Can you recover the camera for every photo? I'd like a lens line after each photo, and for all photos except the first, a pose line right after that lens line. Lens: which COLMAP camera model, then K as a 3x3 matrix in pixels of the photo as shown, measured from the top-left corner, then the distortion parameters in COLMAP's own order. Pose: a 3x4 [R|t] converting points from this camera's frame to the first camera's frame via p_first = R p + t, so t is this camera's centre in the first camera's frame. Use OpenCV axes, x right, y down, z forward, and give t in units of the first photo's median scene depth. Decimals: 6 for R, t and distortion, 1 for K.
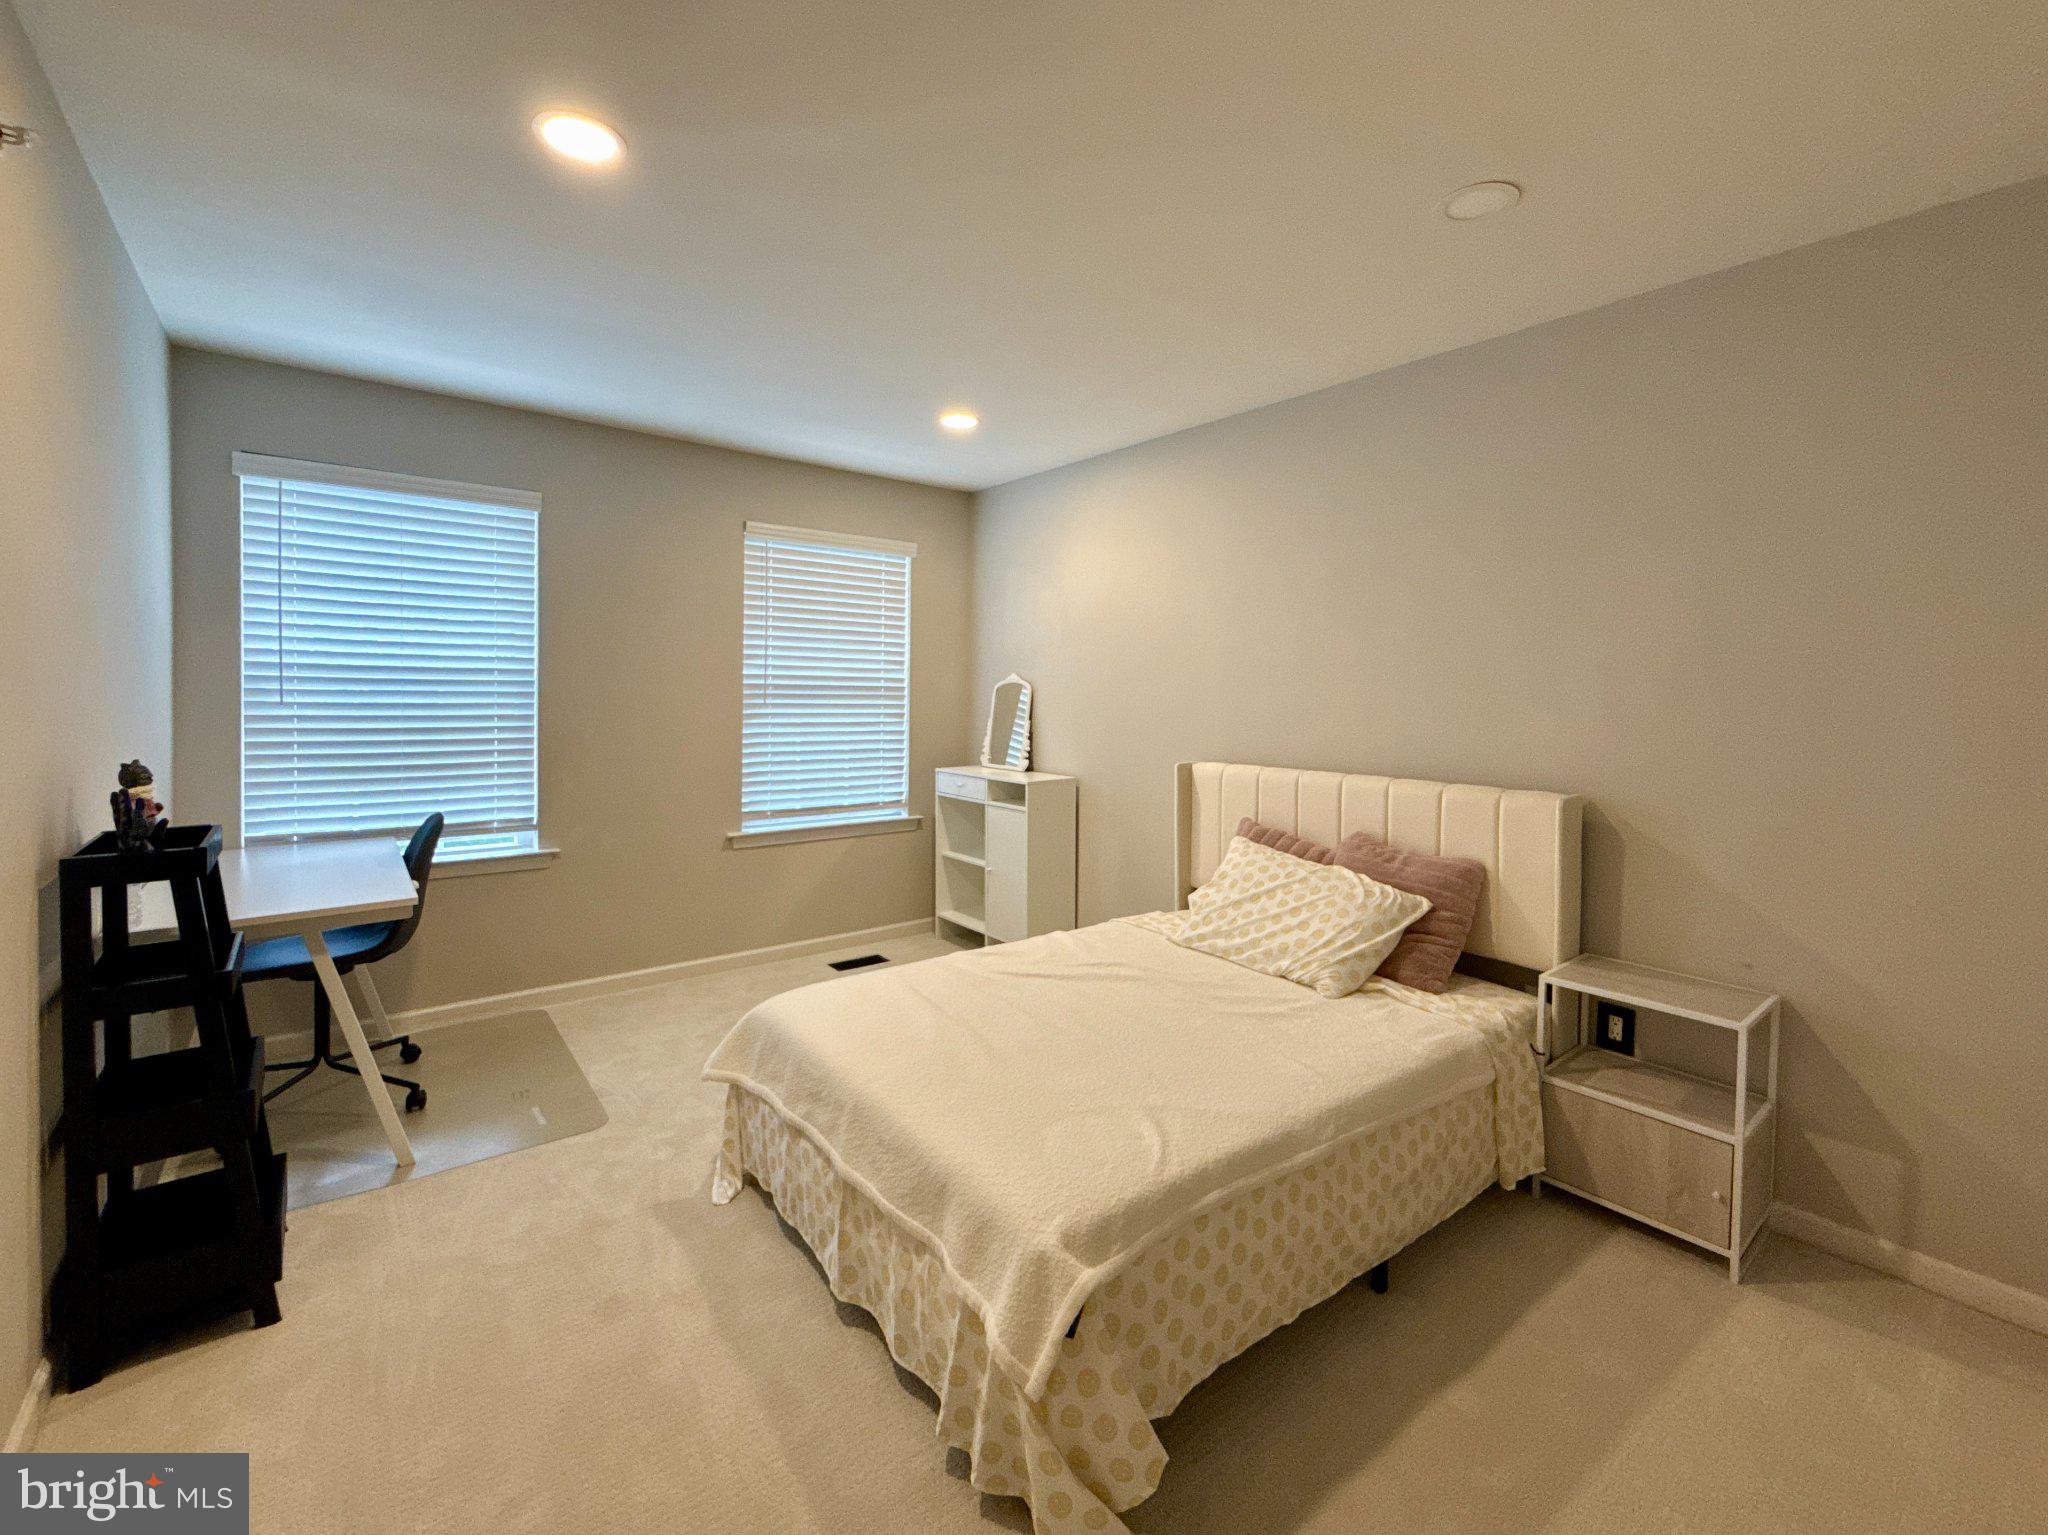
lens RADIAL K [[876.0, 0, 1022.2], [0, 876.0, 710.0], [0, 0, 1]] dist [0.003877, -0.000101]
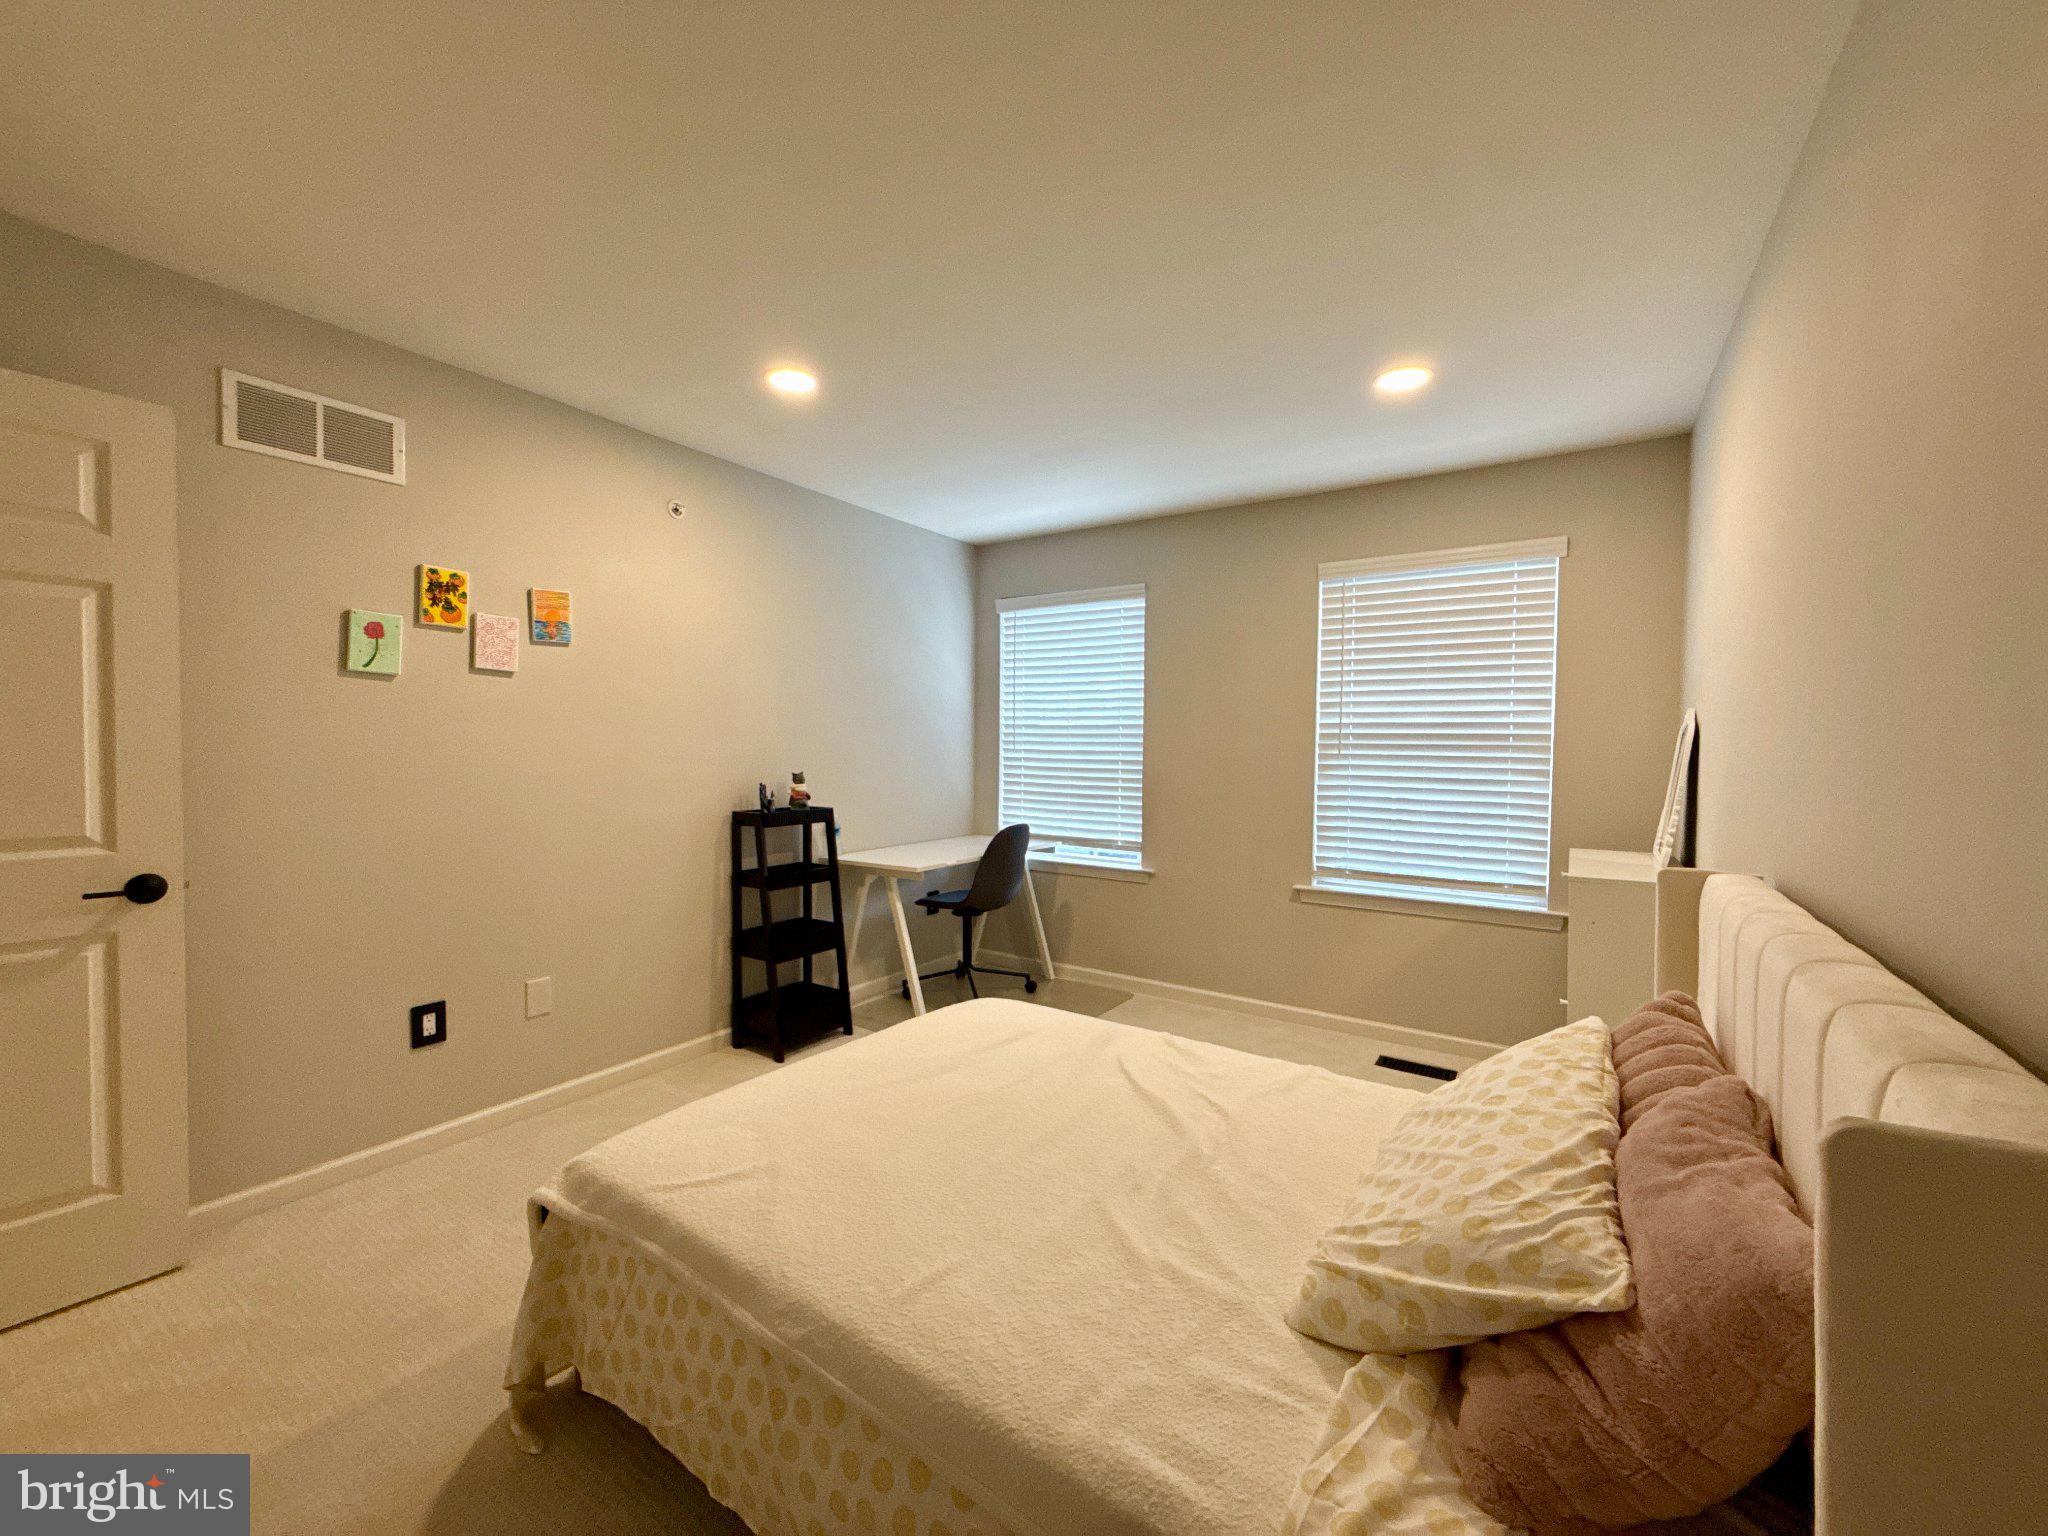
lens RADIAL K [[819.3, 0, 1024.0], [0, 819.3, 768.0], [0, 0, 1]] dist [-0.001422, -0.000262]
pose [[0.297548, 0.019529, -0.954507, 0.593256], [-0.025436, 0.999598, 0.012522, 0.006759], [0.954368, 0.020553, 0.297925, 0.559912]]
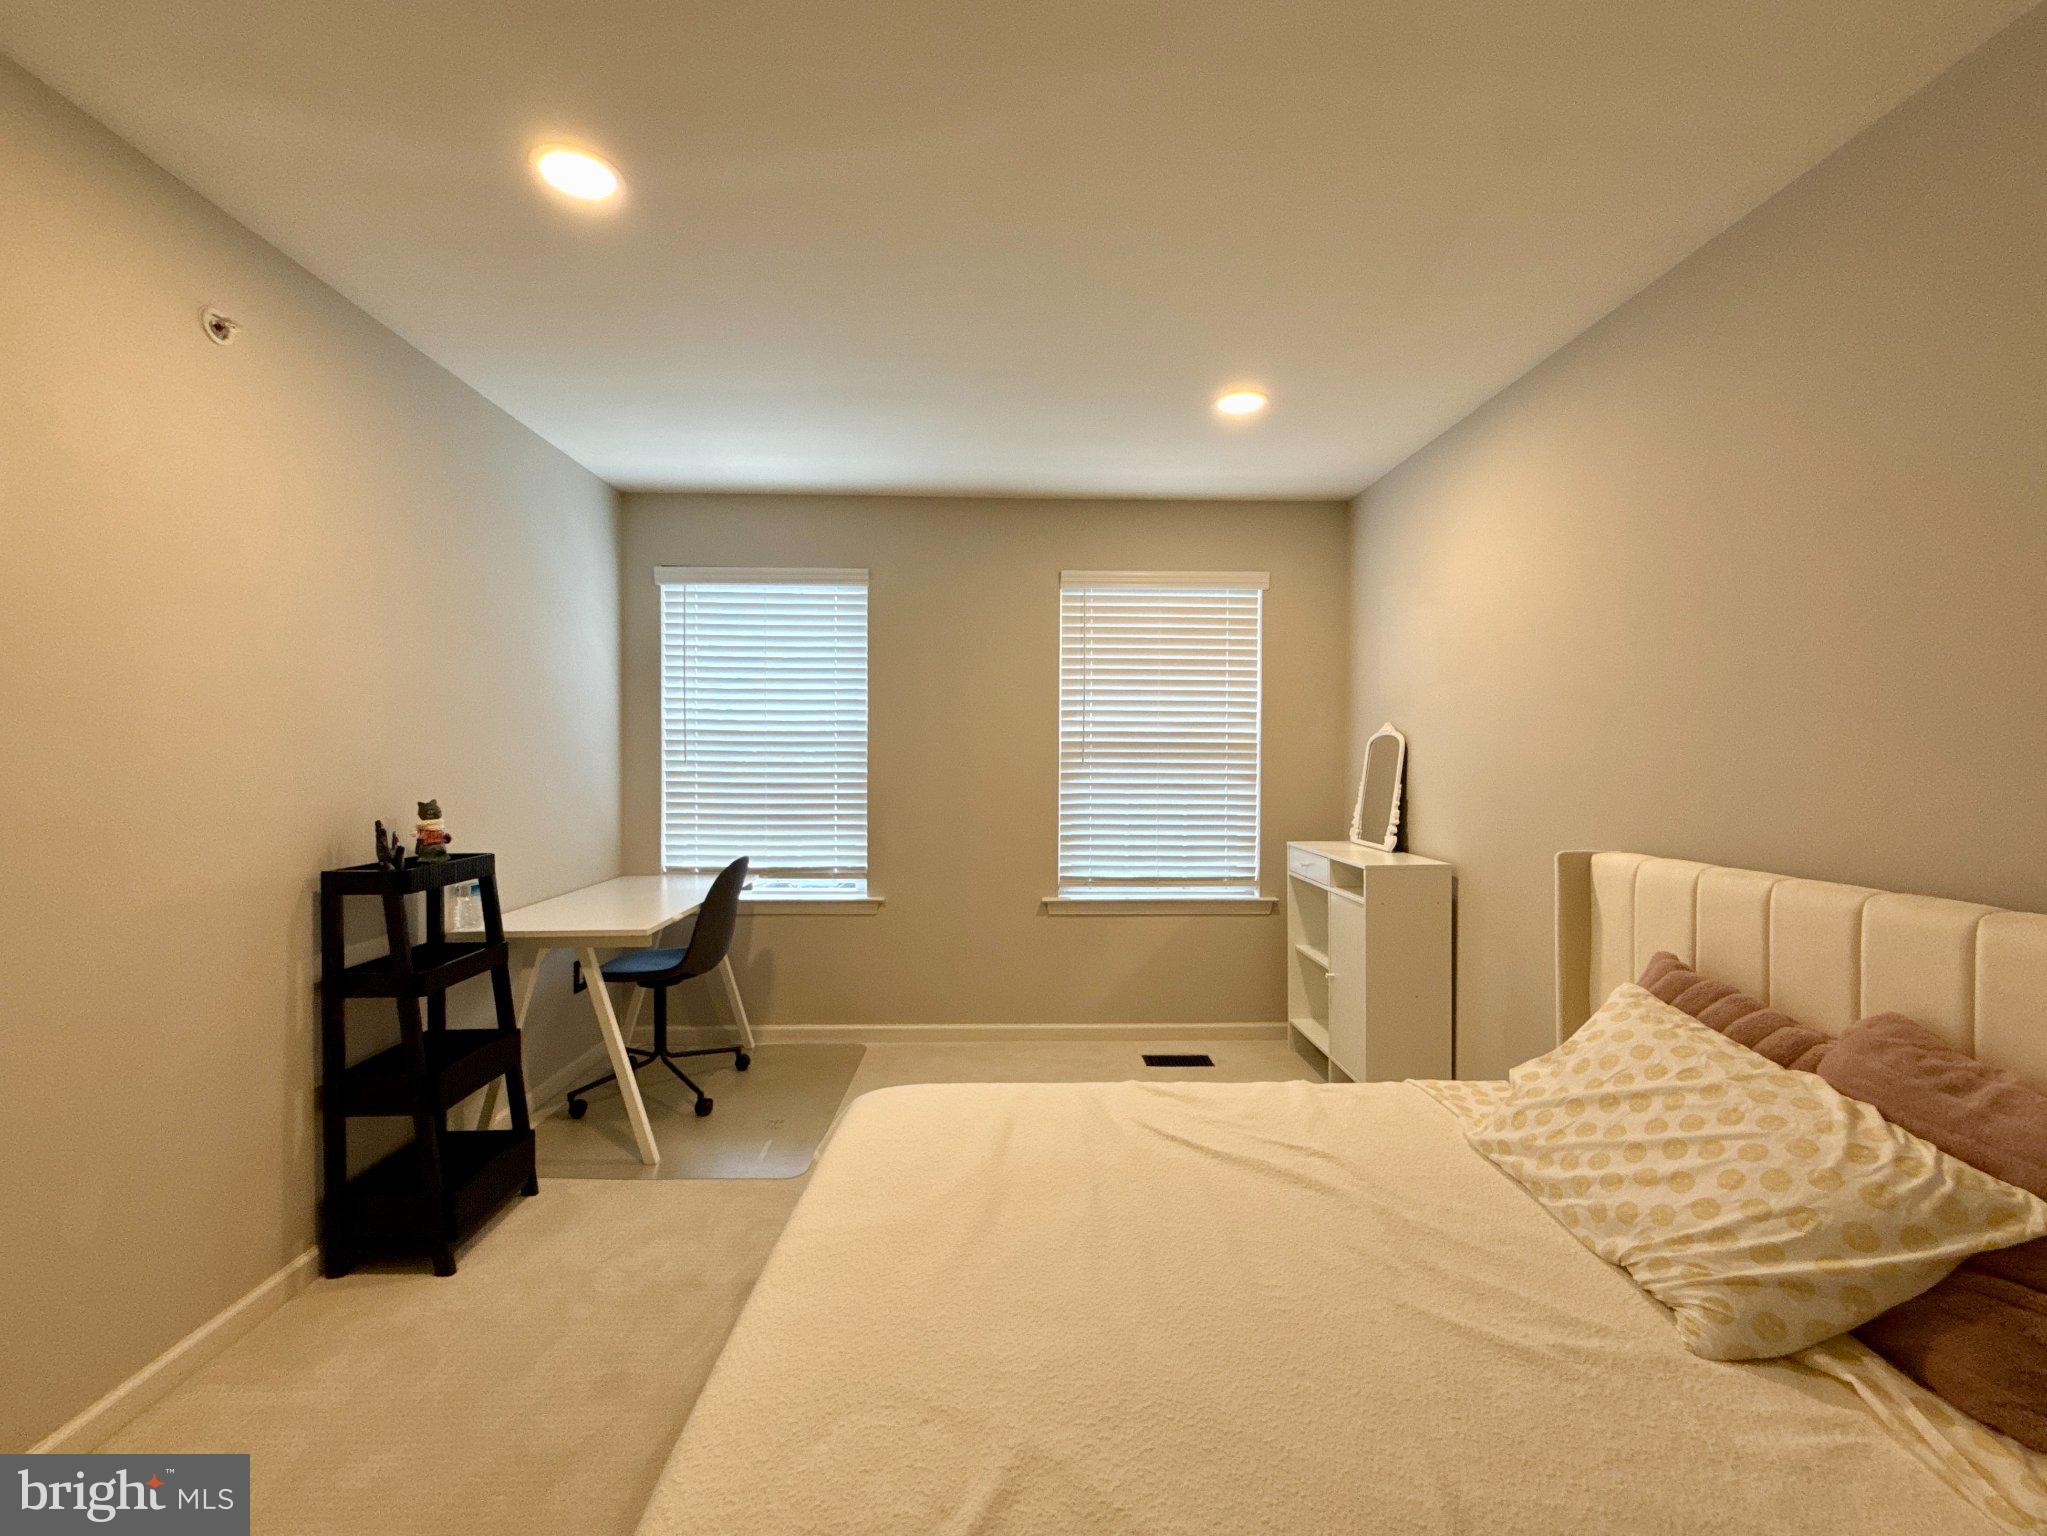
lens RADIAL K [[846.4, 0, 1018.2], [0, 846.4, 767.6], [0, 0, 1]] dist [0.001351, -0.000105]
pose [[0.797689, -0.001752, -0.603066, 0.264735], [-0.006093, 0.999921, -0.010964, 0.011113], [0.603038, 0.012421, 0.797616, 0.315770]]
